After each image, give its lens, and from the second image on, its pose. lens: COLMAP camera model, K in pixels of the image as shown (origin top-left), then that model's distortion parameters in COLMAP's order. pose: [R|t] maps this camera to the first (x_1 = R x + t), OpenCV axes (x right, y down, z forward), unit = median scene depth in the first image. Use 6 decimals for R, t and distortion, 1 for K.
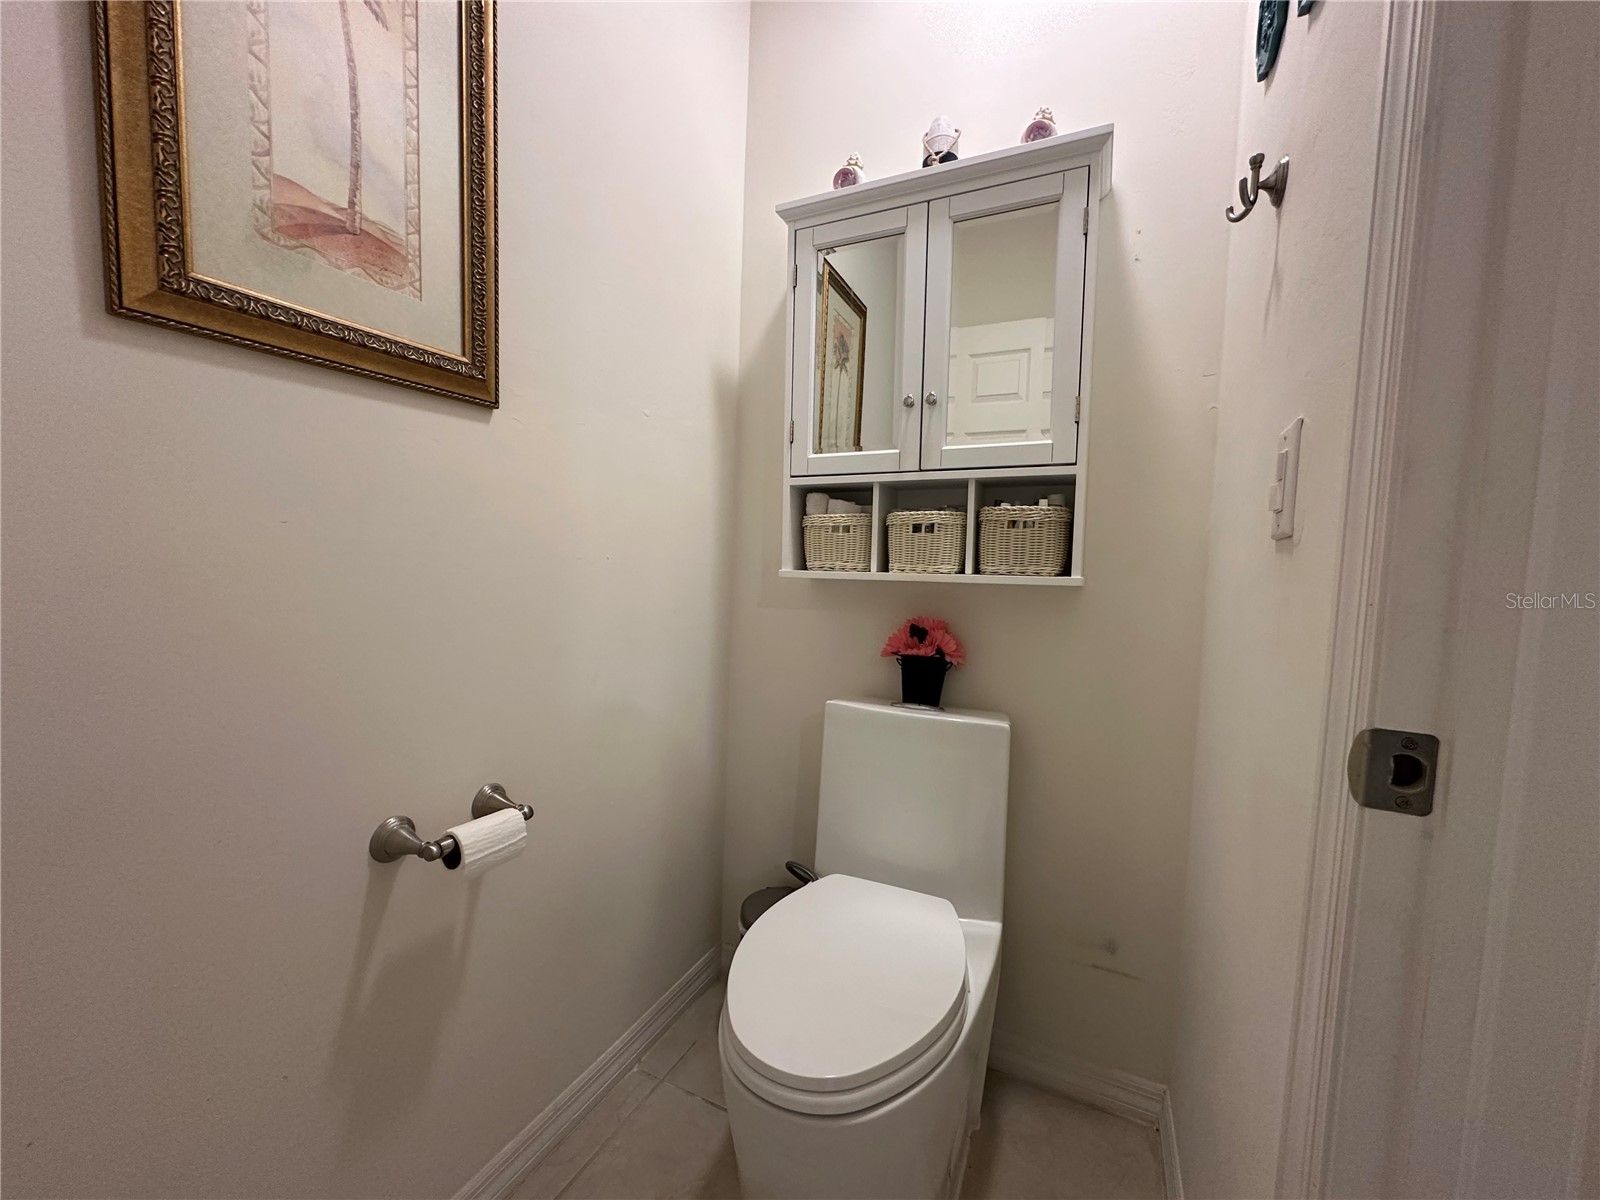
lens RADIAL K [[640.1, 0, 806.9], [0, 640.1, 601.0], [0, 0, 1]] dist [-0.005769, 0.001281]
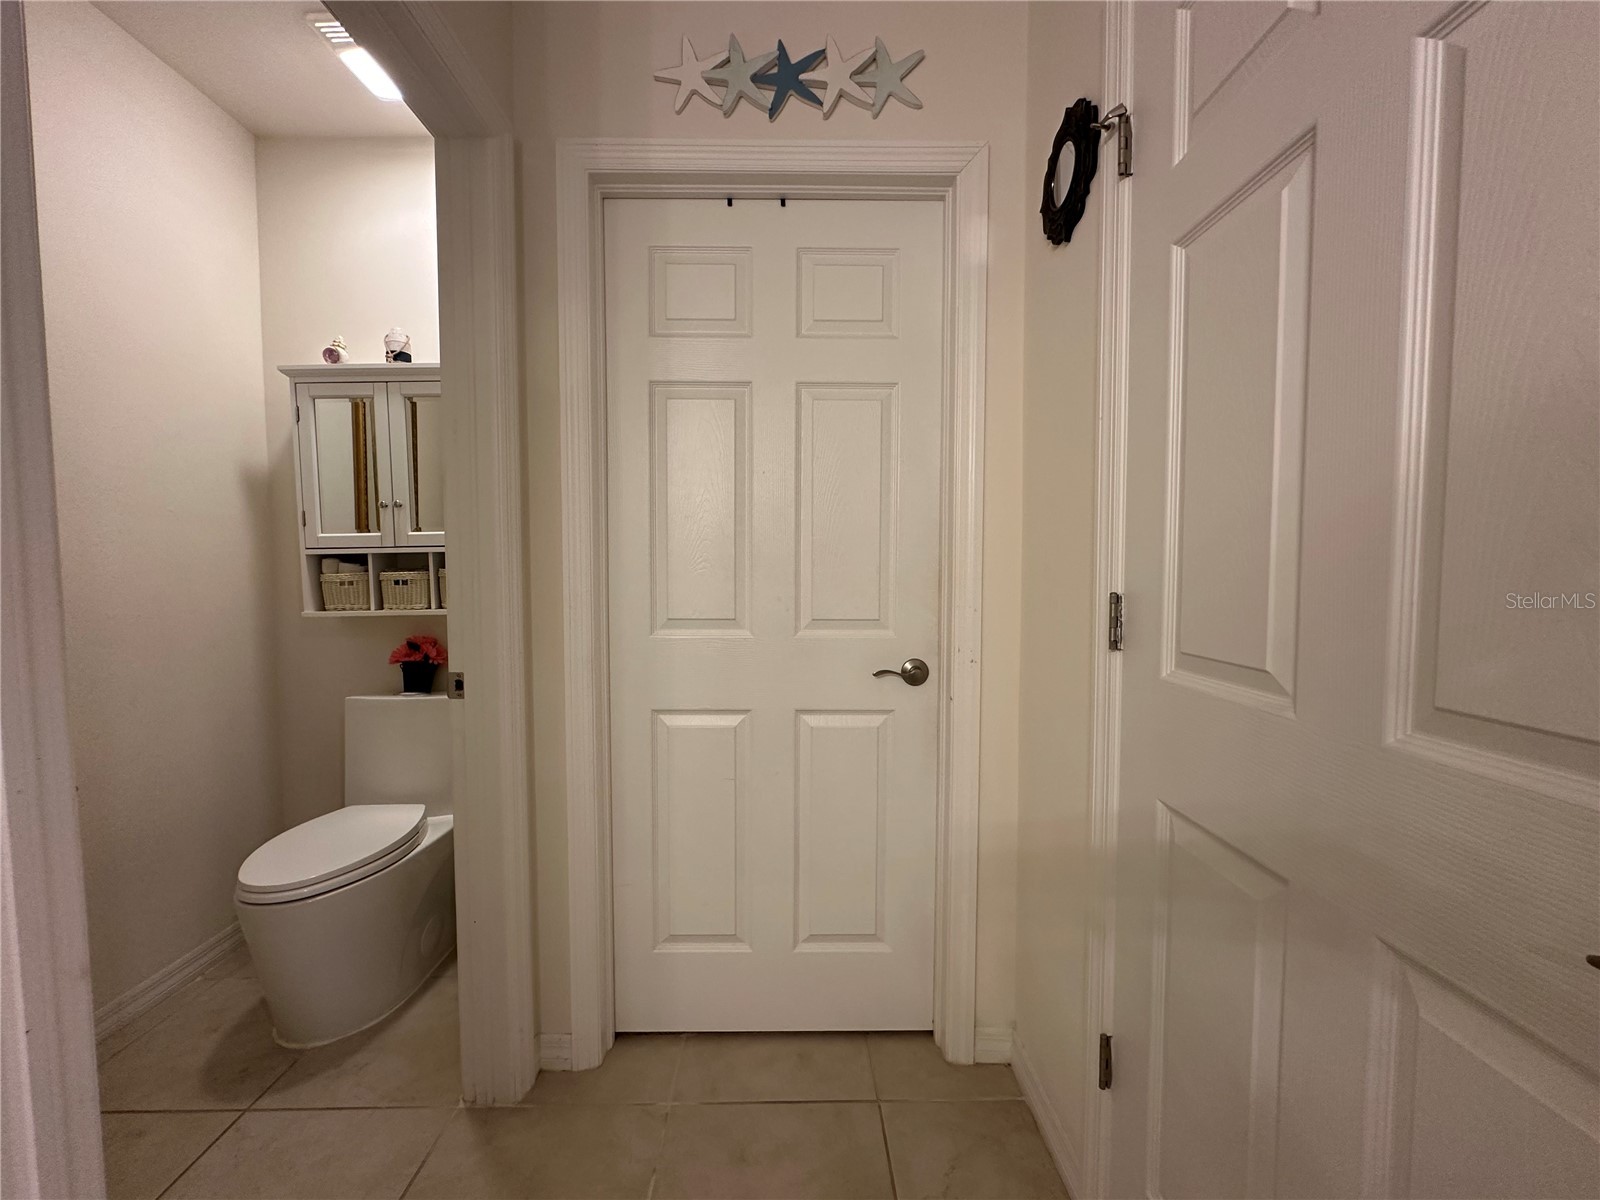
lens RADIAL K [[640.1, 0, 799.1], [0, 640.1, 601.9], [0, 0, 1]] dist [-0.005769, 0.001281]
pose [[0.897718, -0.063039, 0.436037, 0.354858], [0.062523, 0.997922, 0.015547, -0.025068], [-0.436111, 0.013305, 0.899795, -0.834291]]
